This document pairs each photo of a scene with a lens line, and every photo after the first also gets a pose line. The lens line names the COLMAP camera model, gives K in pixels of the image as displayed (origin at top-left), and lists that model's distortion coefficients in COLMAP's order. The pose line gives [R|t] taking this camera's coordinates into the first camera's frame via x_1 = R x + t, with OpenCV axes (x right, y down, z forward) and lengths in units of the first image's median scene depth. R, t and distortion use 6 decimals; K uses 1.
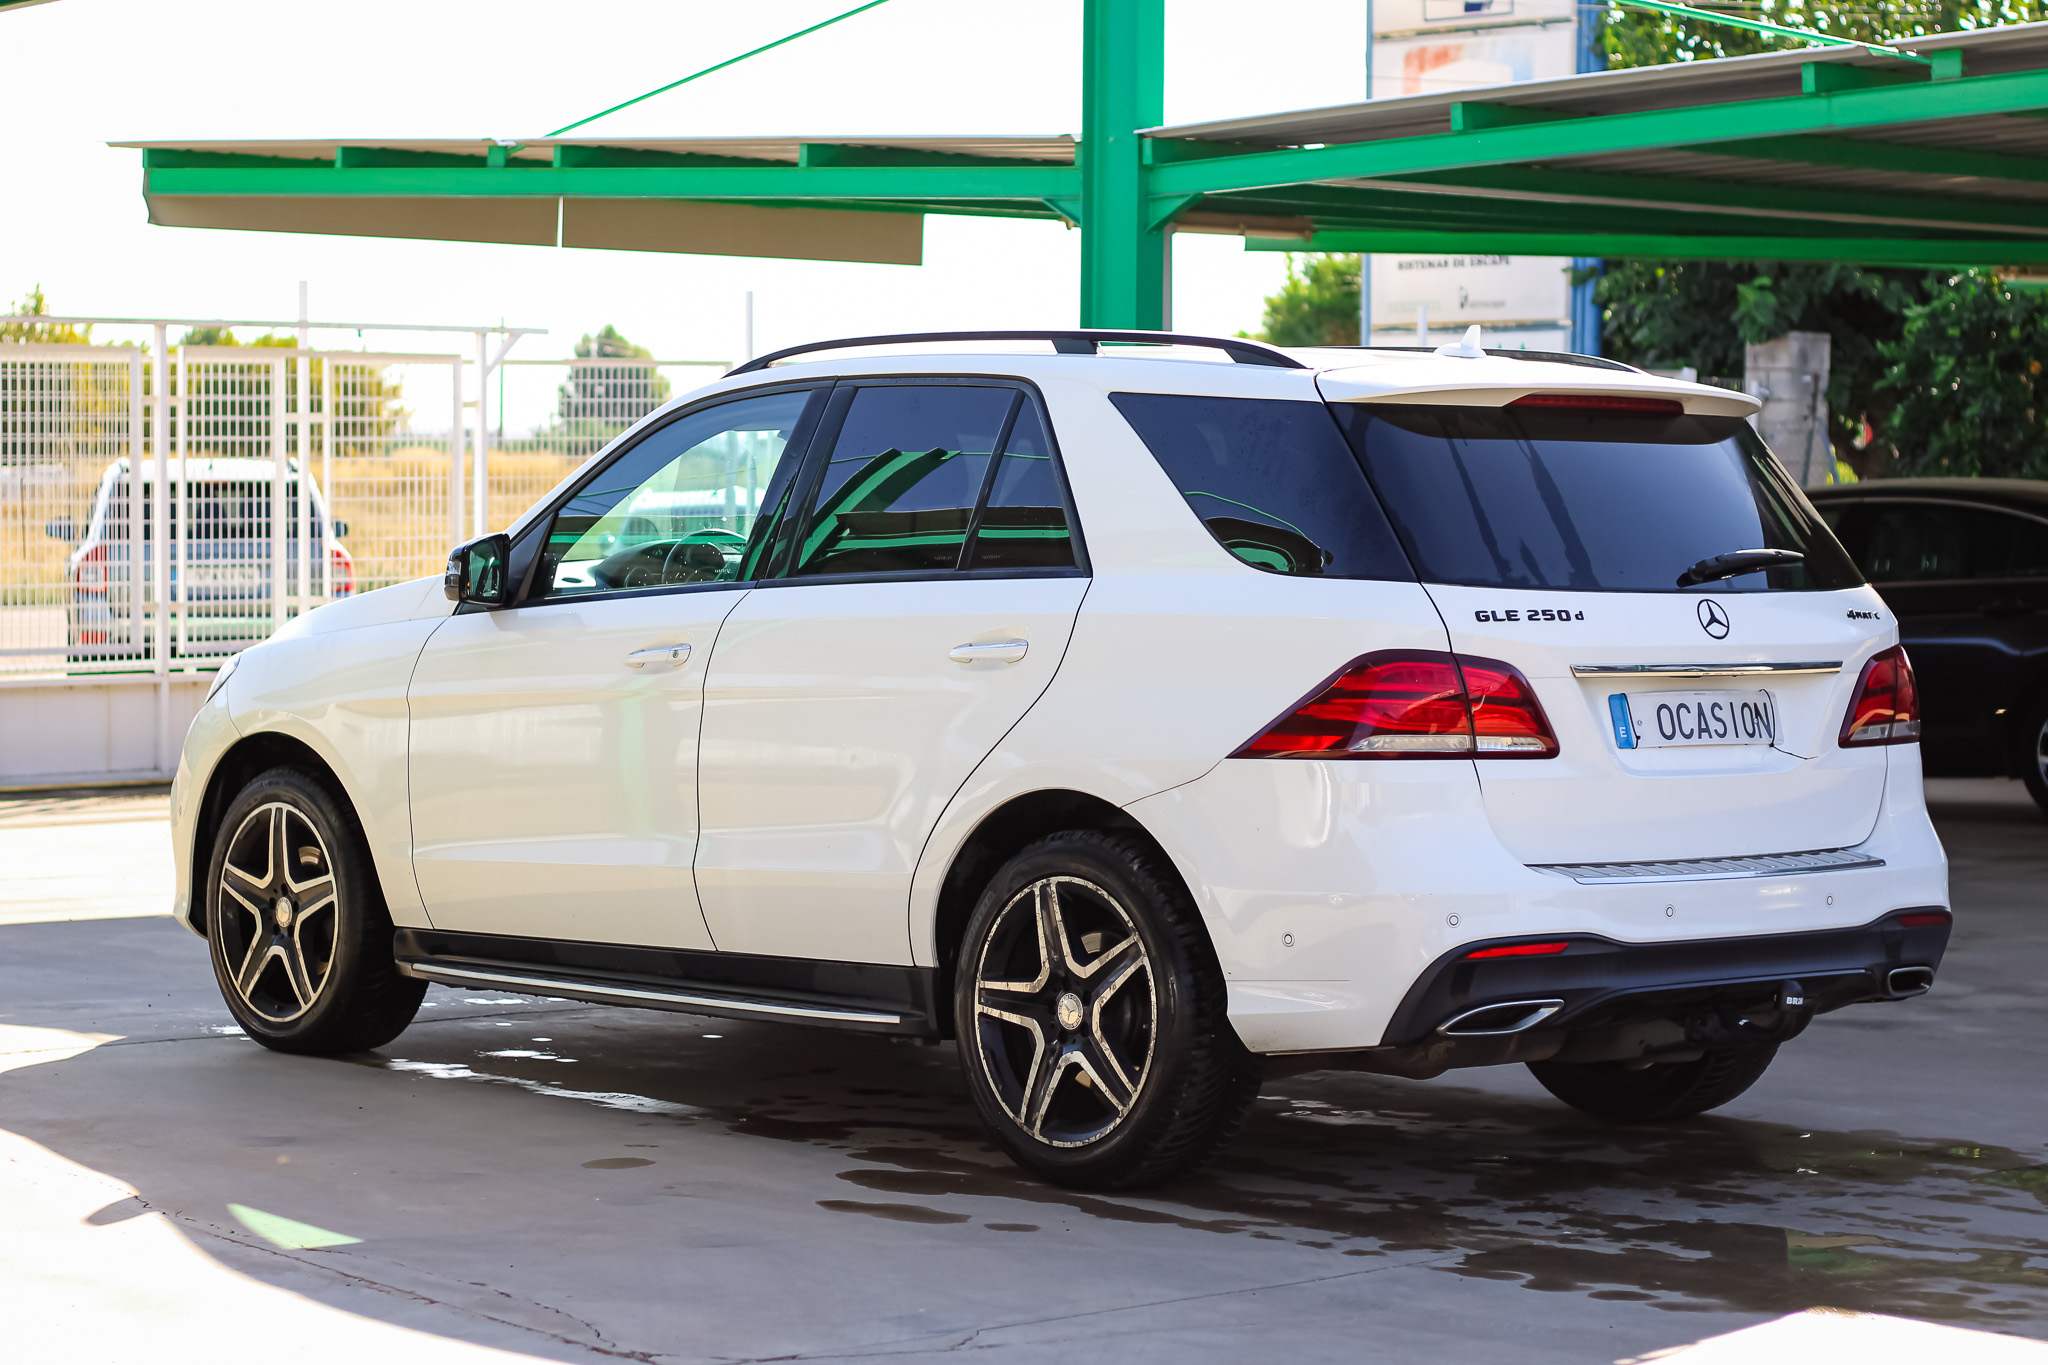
lens RADIAL K [[4743.3, 0, 1038.0], [0, 4743.3, 682.8], [0, 0, 1]] dist [-0.082263, -0.038732]
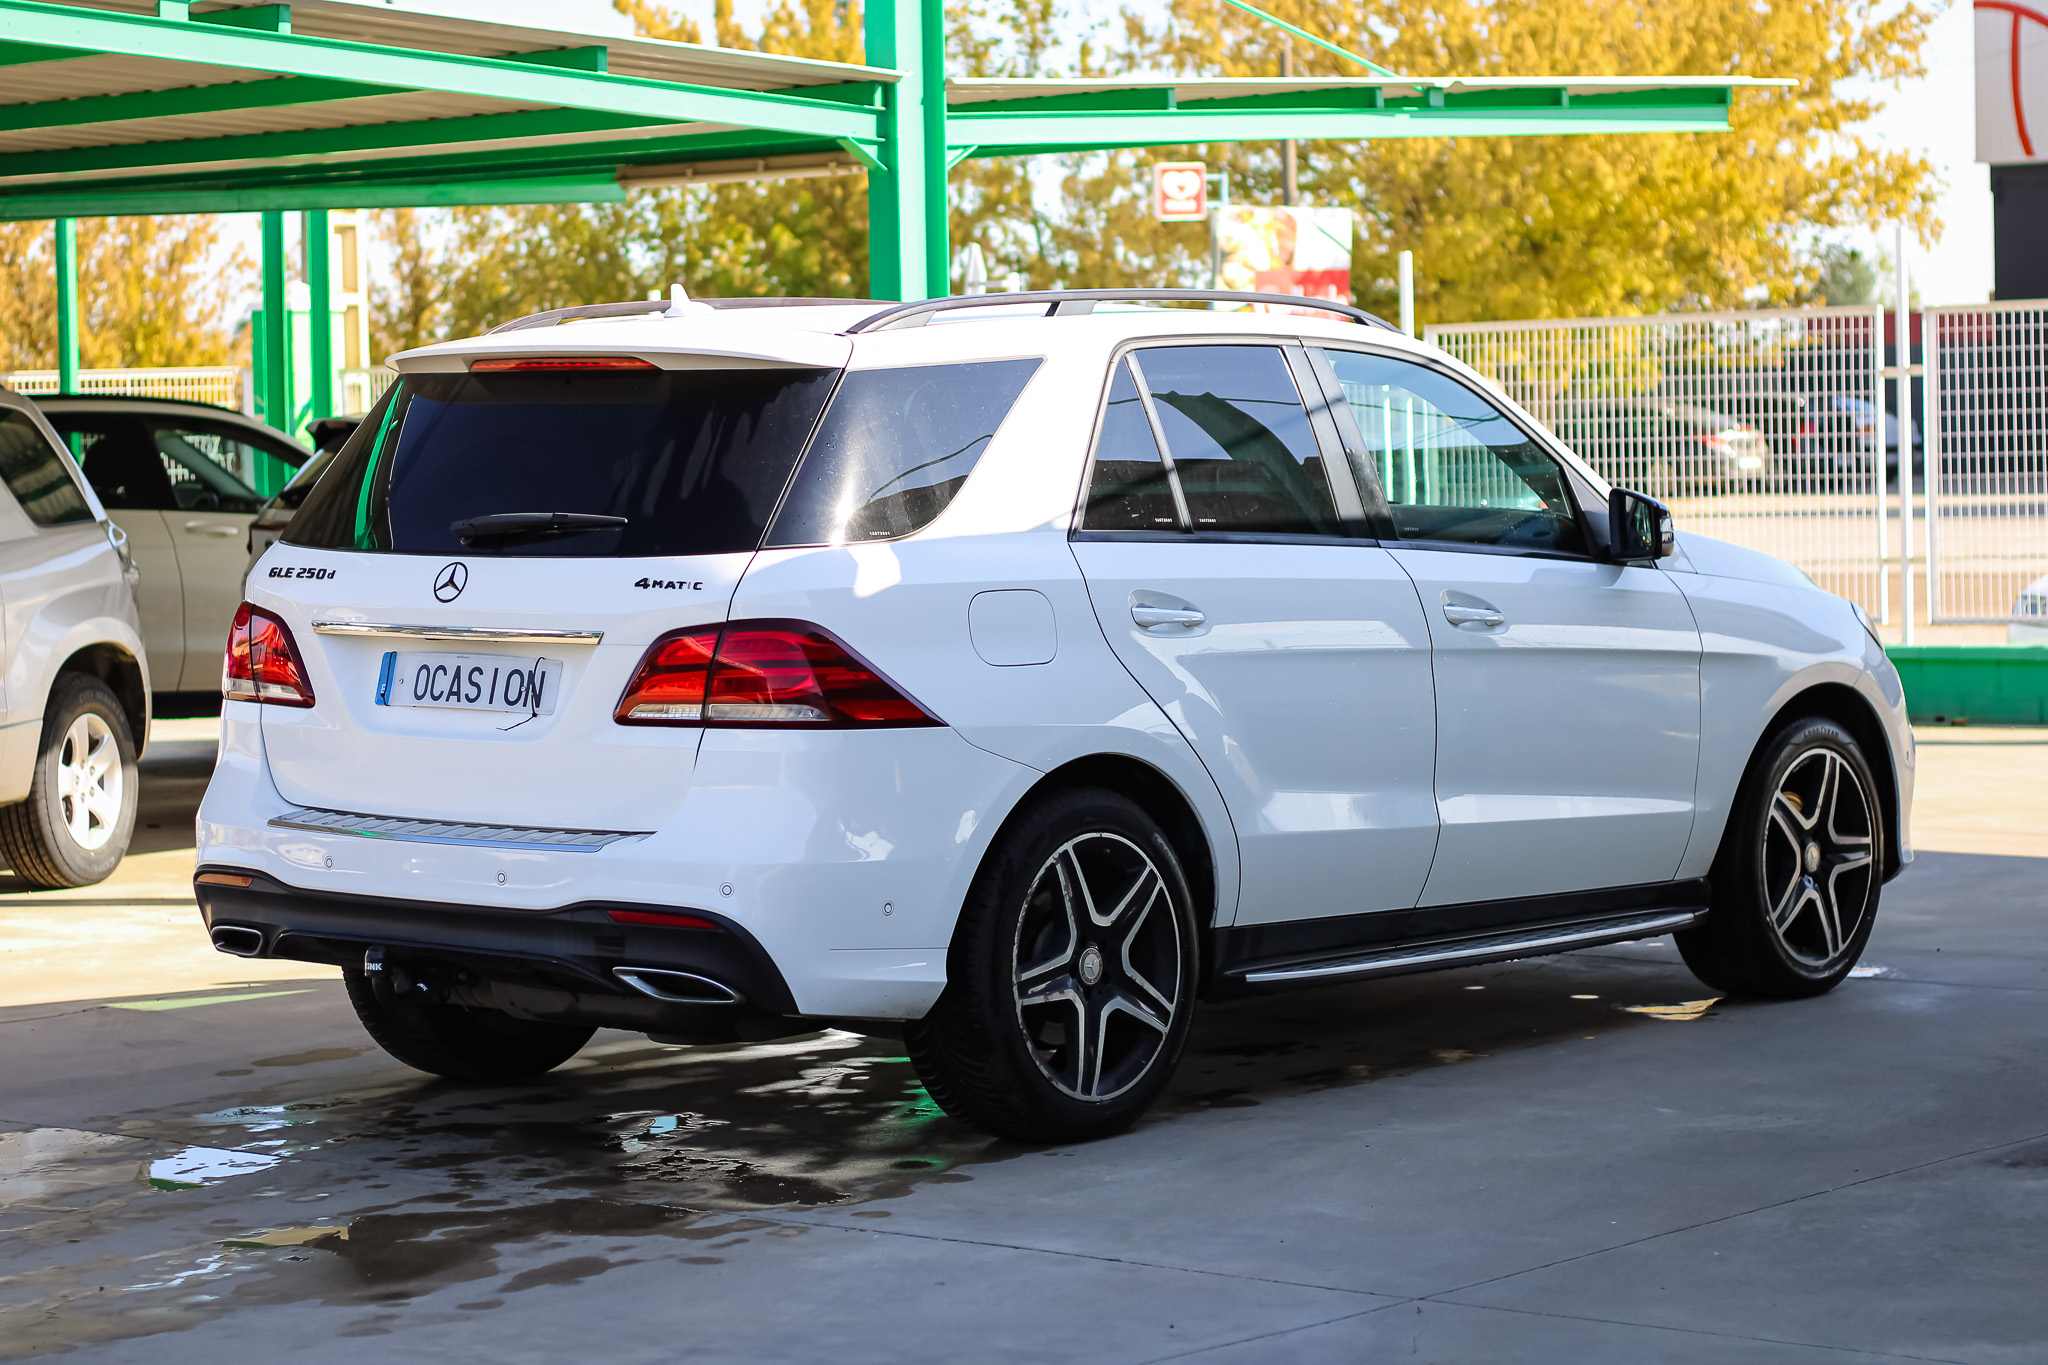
lens RADIAL K [[4743.3, 0, 1038.0], [0, 4743.3, 682.8], [0, 0, 1]] dist [-0.082263, -0.038732]
pose [[0.155385, 0.045169, -0.986821, 1.162199], [-0.026523, 0.998785, 0.041540, -0.037506], [0.987498, 0.019719, 0.156394, 0.979106]]
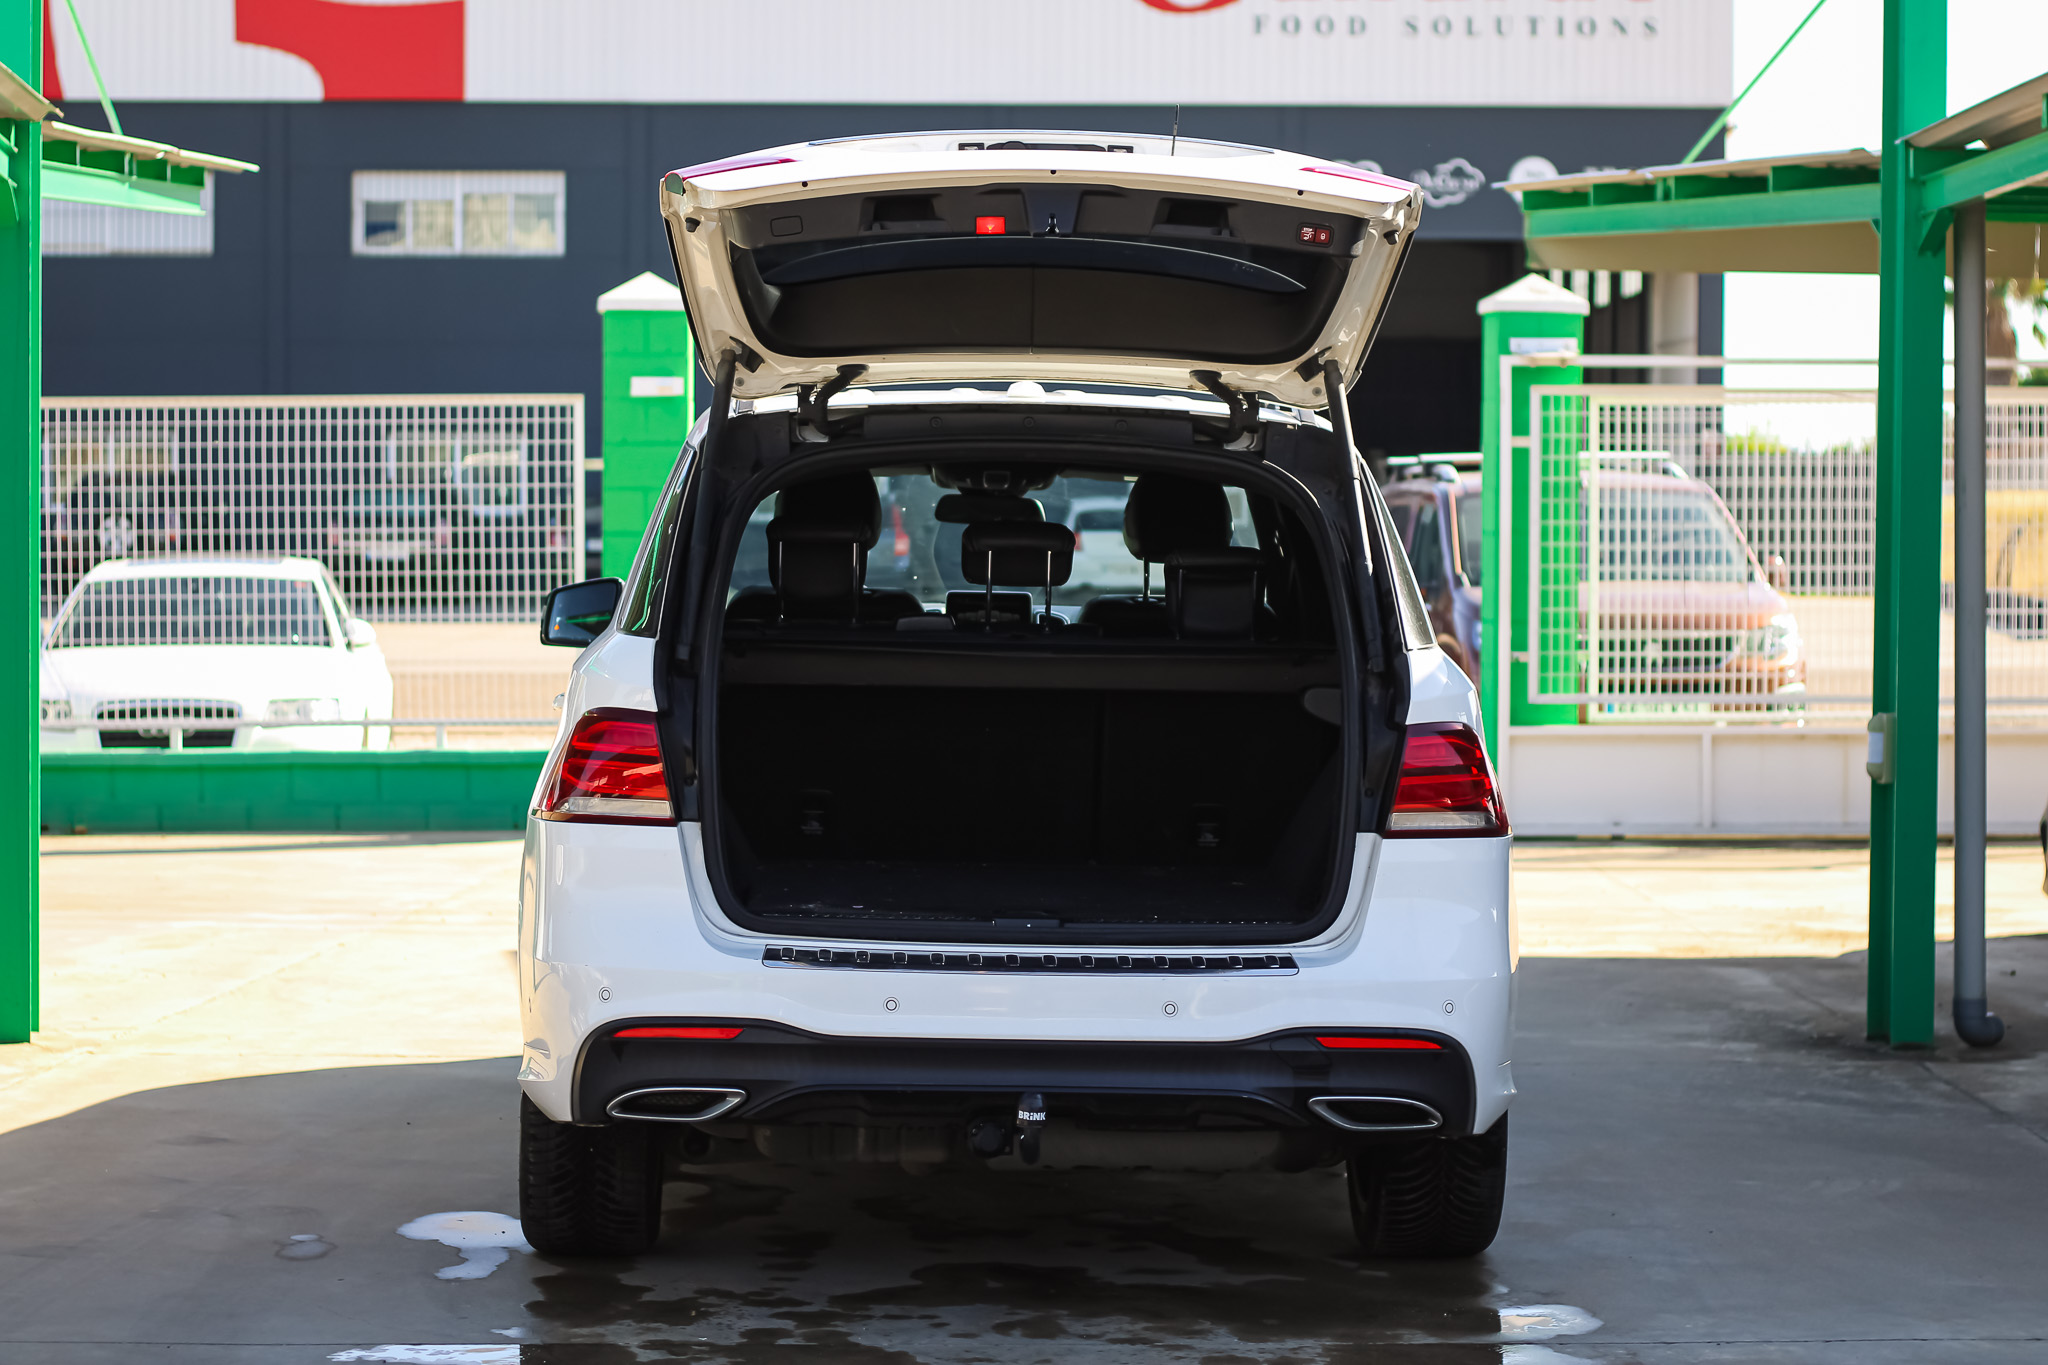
lens RADIAL K [[4743.3, 0, 1038.0], [0, 4743.3, 682.8], [0, 0, 1]] dist [-0.082263, -0.038732]
pose [[0.768239, 0.025152, -0.639669, 0.727750], [-0.030395, 0.999534, 0.002797, -0.016756], [0.639442, 0.017294, 0.768645, 0.313089]]
